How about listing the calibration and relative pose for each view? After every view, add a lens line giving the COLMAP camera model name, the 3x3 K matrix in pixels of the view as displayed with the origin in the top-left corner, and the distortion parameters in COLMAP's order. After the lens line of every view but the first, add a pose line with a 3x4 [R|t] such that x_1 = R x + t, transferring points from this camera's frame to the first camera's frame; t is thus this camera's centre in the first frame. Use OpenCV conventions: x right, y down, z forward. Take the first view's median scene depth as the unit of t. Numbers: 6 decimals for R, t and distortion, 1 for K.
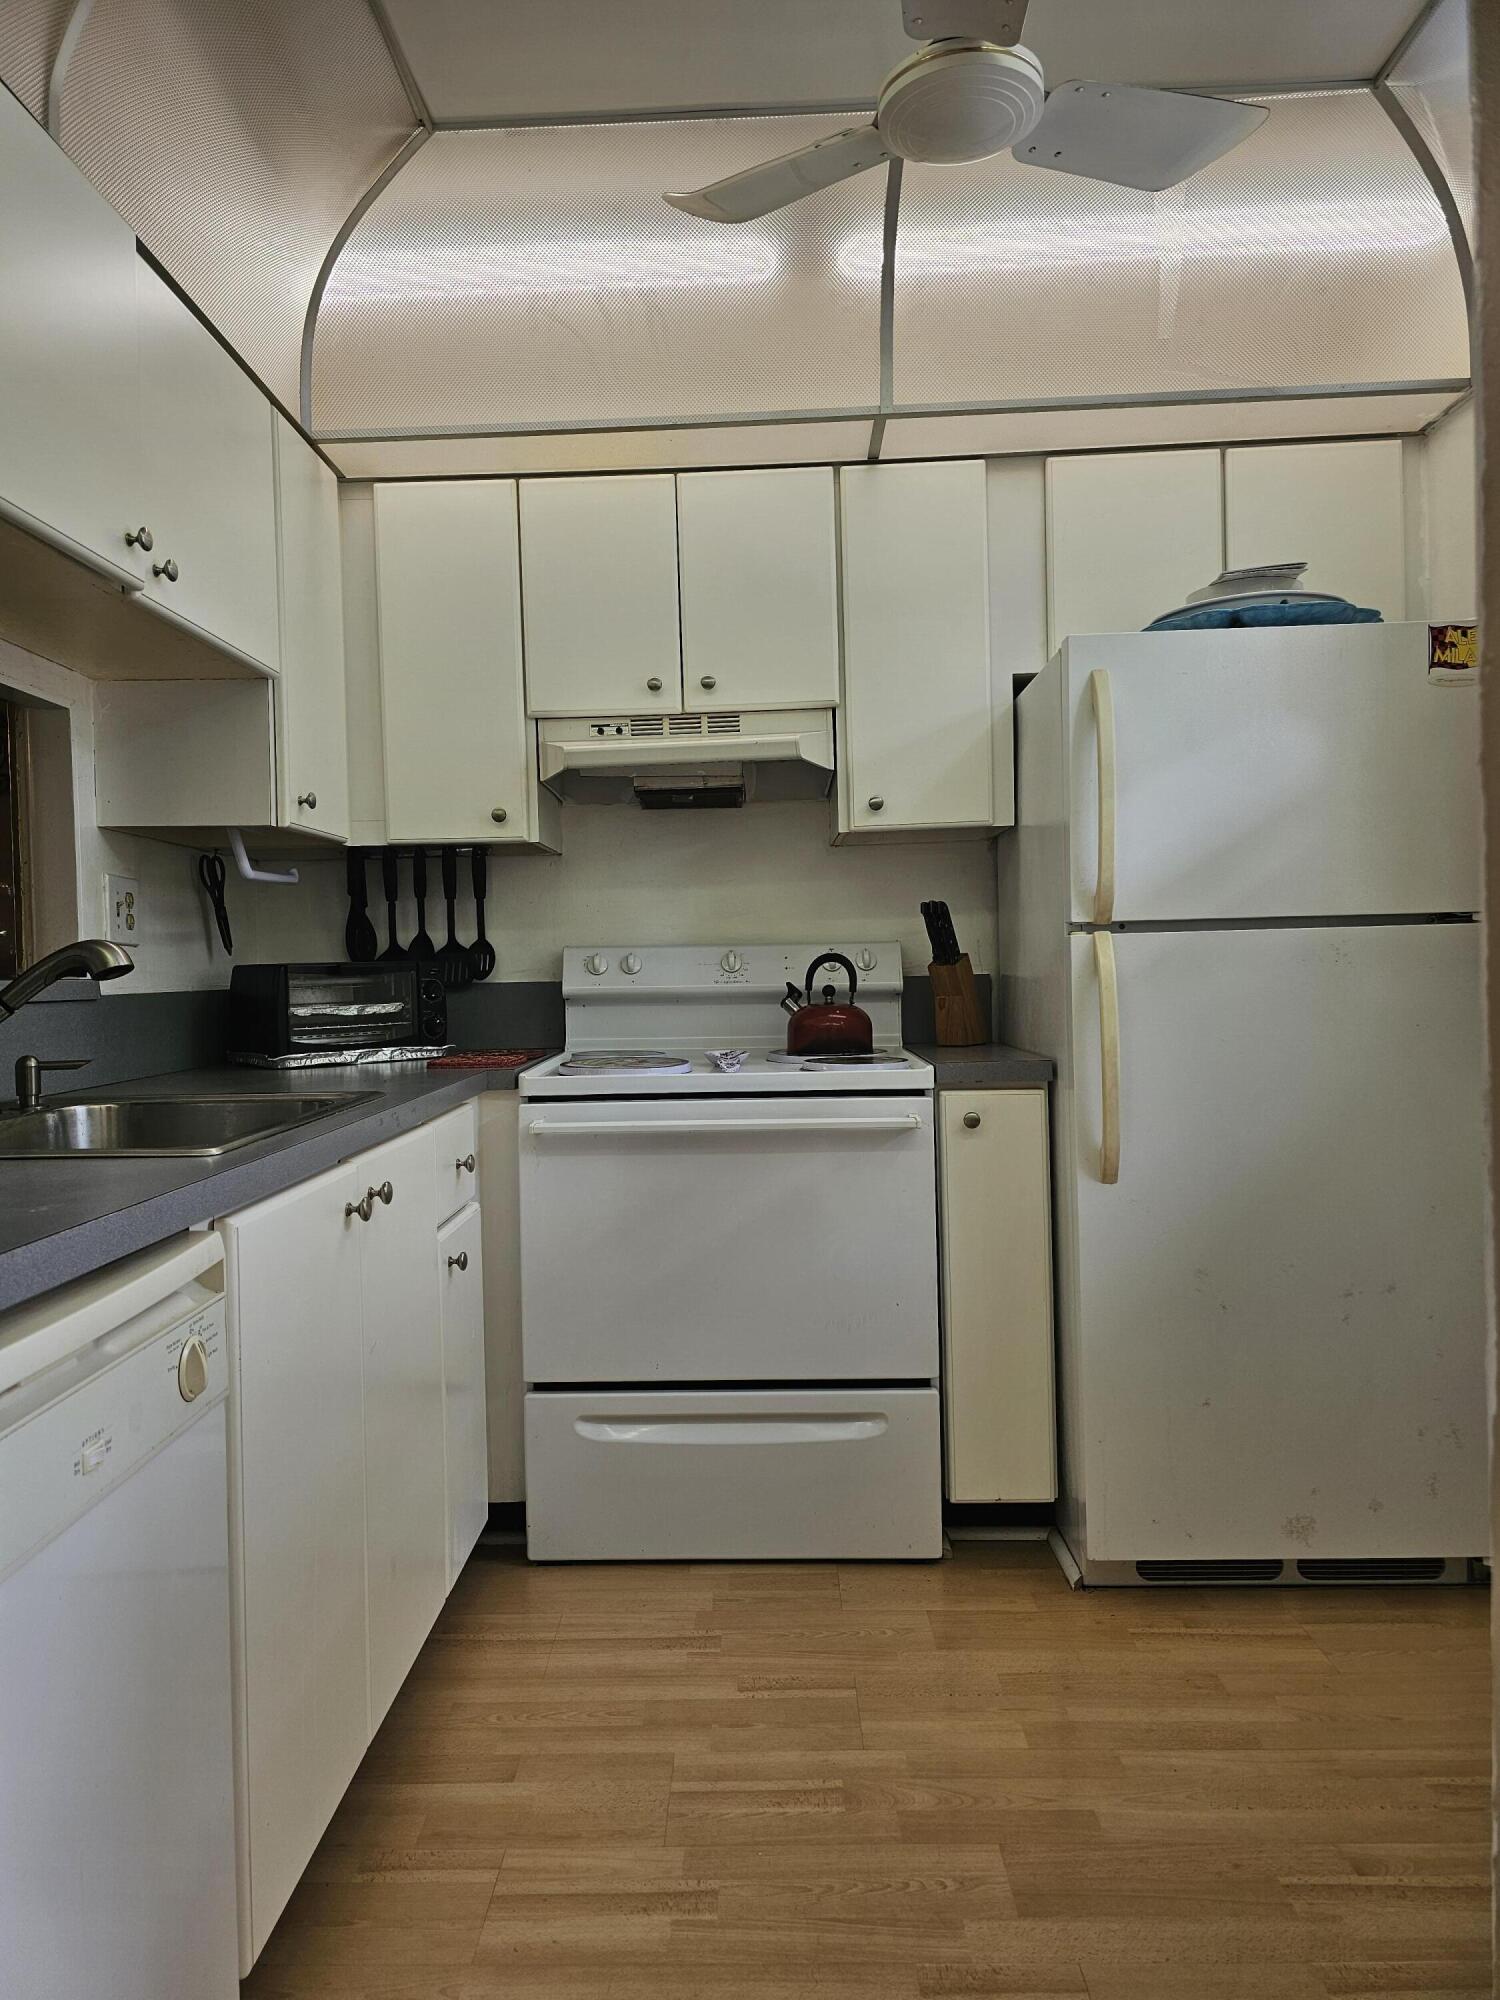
lens RADIAL K [[1334.4, 0, 748.2], [0, 1334.4, 1008.2], [0, 0, 1]] dist [0.074582, -0.089284]
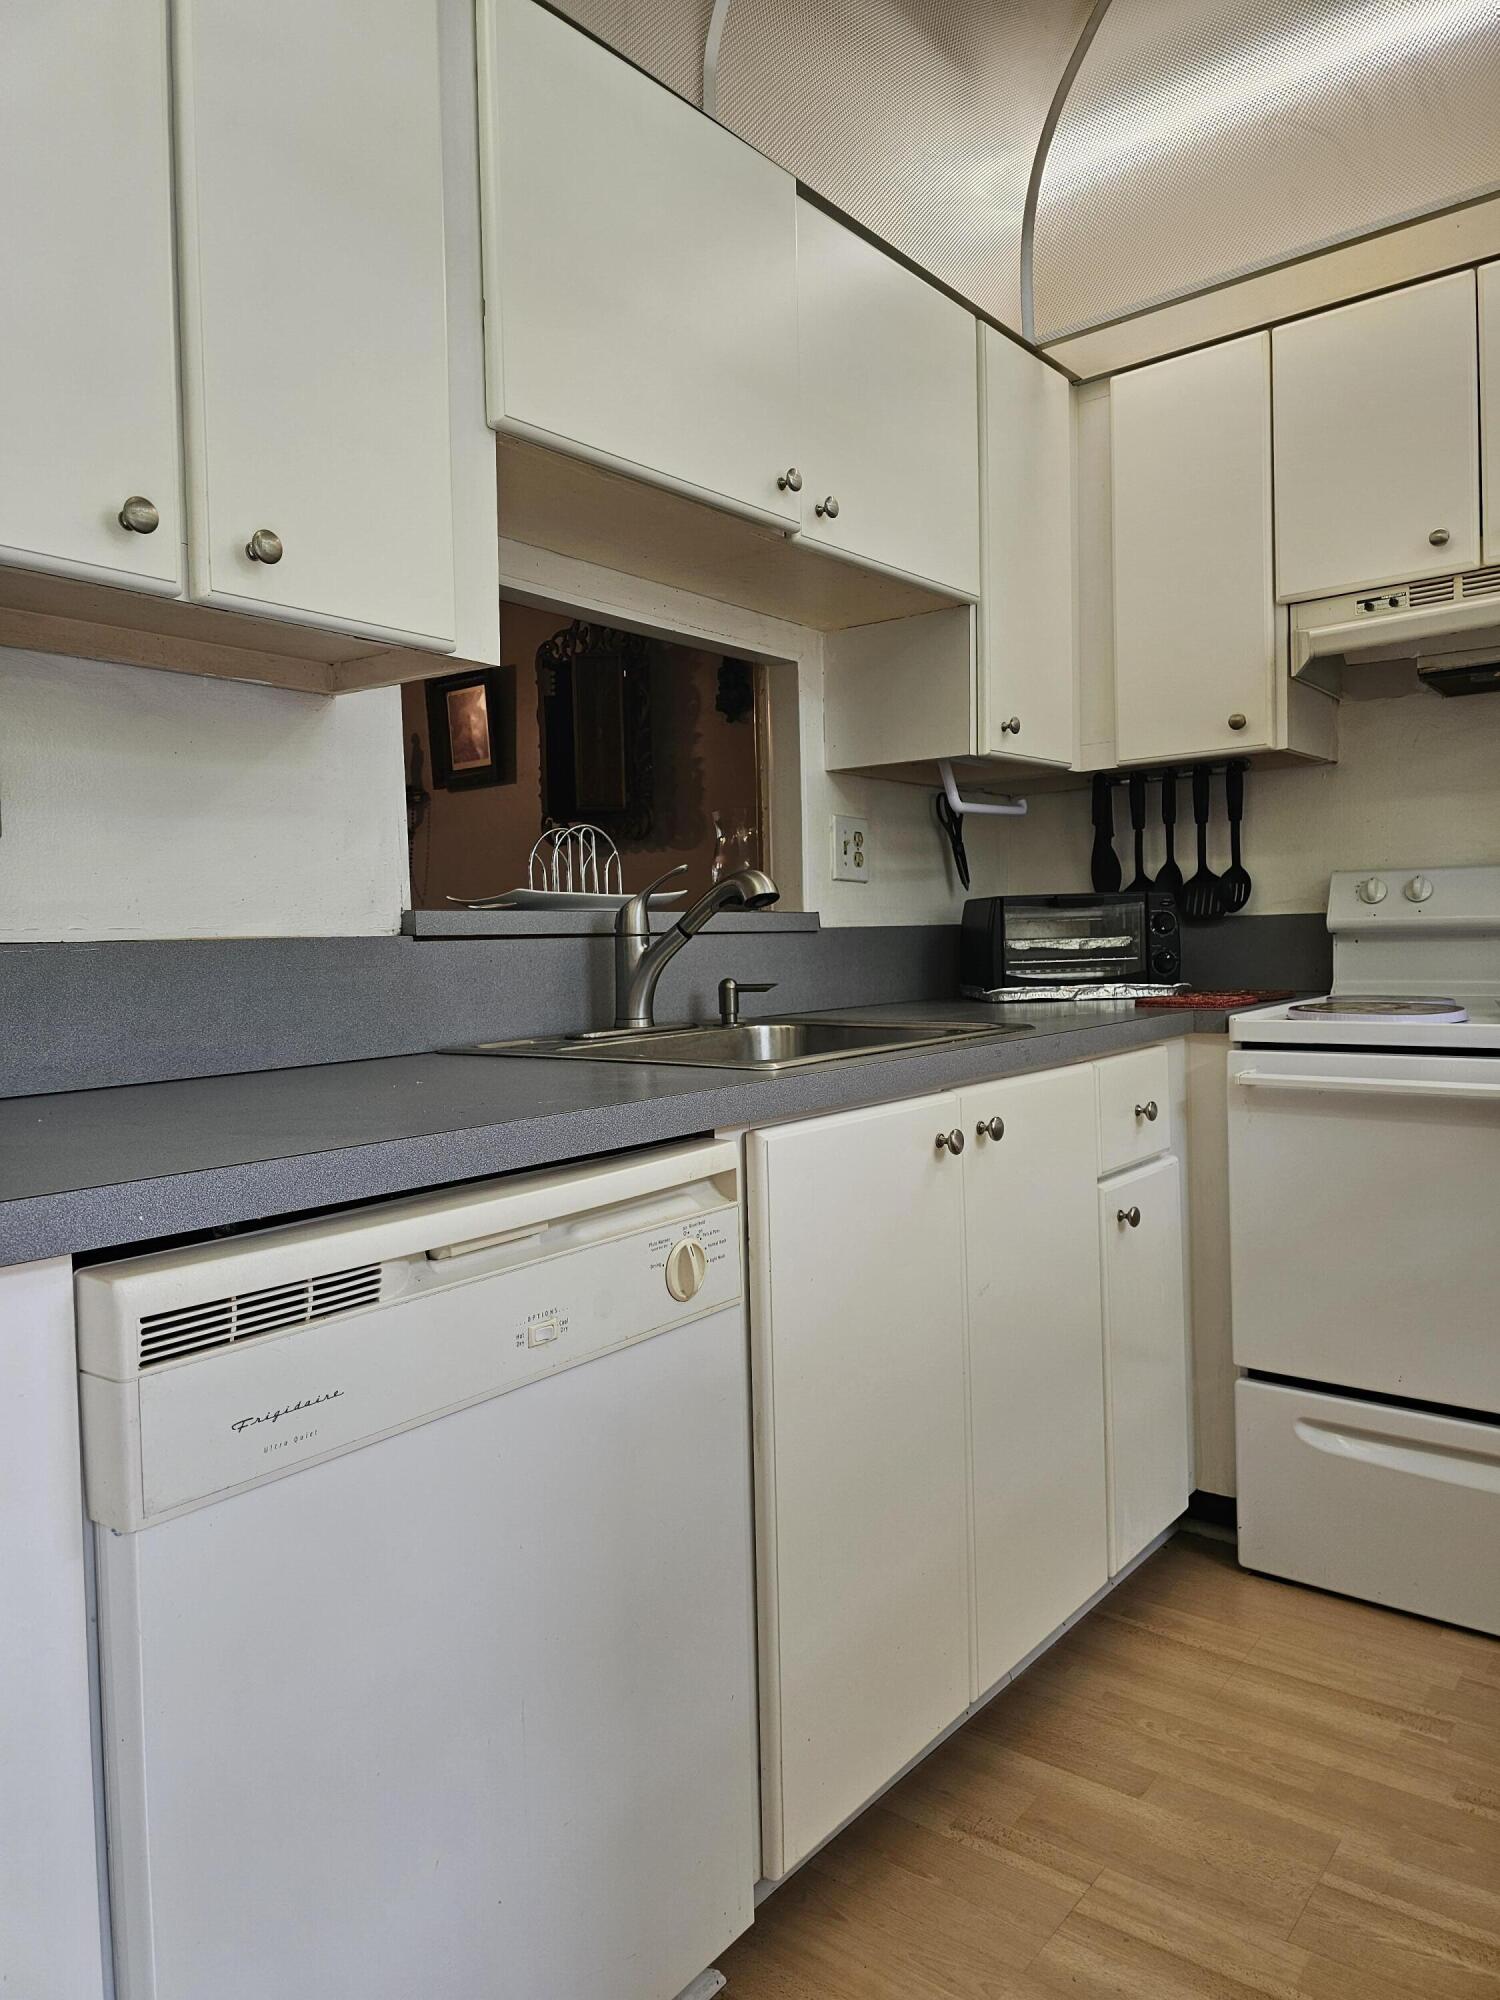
lens RADIAL K [[1346.3, 0, 746.3], [0, 1346.3, 997.7], [0, 0, 1]] dist [0.059849, -0.069537]
pose [[0.787230, 0.024932, -0.616155, 0.124578], [-0.007563, 0.999498, 0.030781, 0.012739], [0.616613, -0.019571, 0.787023, 0.107589]]
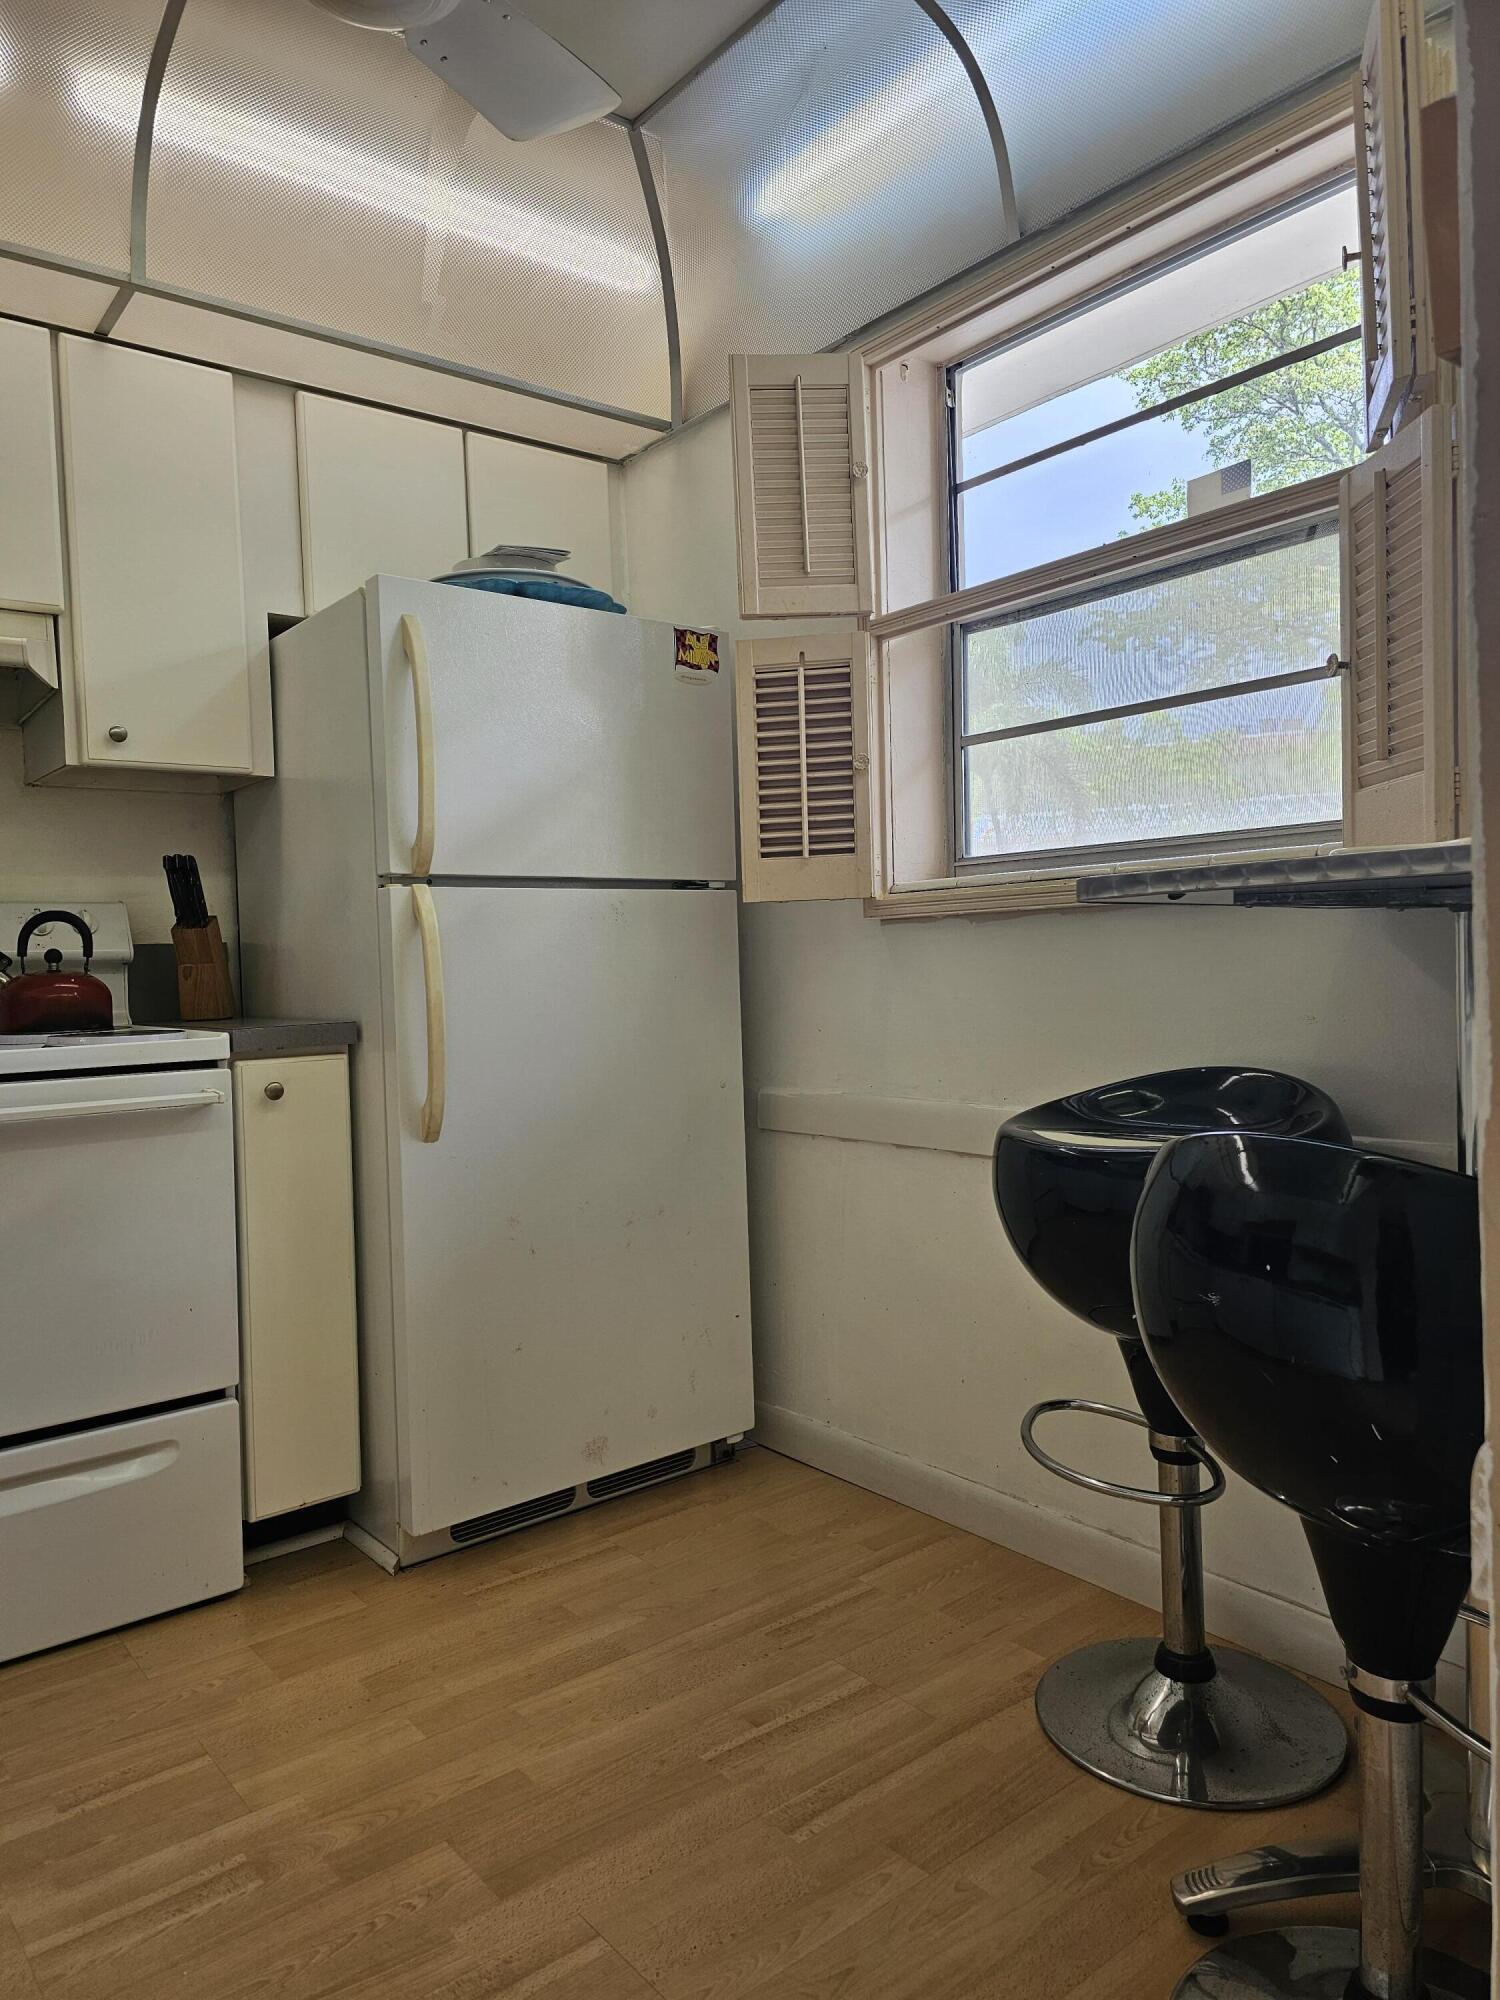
lens RADIAL K [[1331.0, 0, 741.6], [0, 1331.0, 991.5], [0, 0, 1]] dist [0.059267, -0.059491]
pose [[0.766272, -0.016917, 0.642293, -0.172729], [0.031342, 0.999447, -0.011068, 0.036727], [-0.641751, 0.028612, 0.766379, 0.101936]]
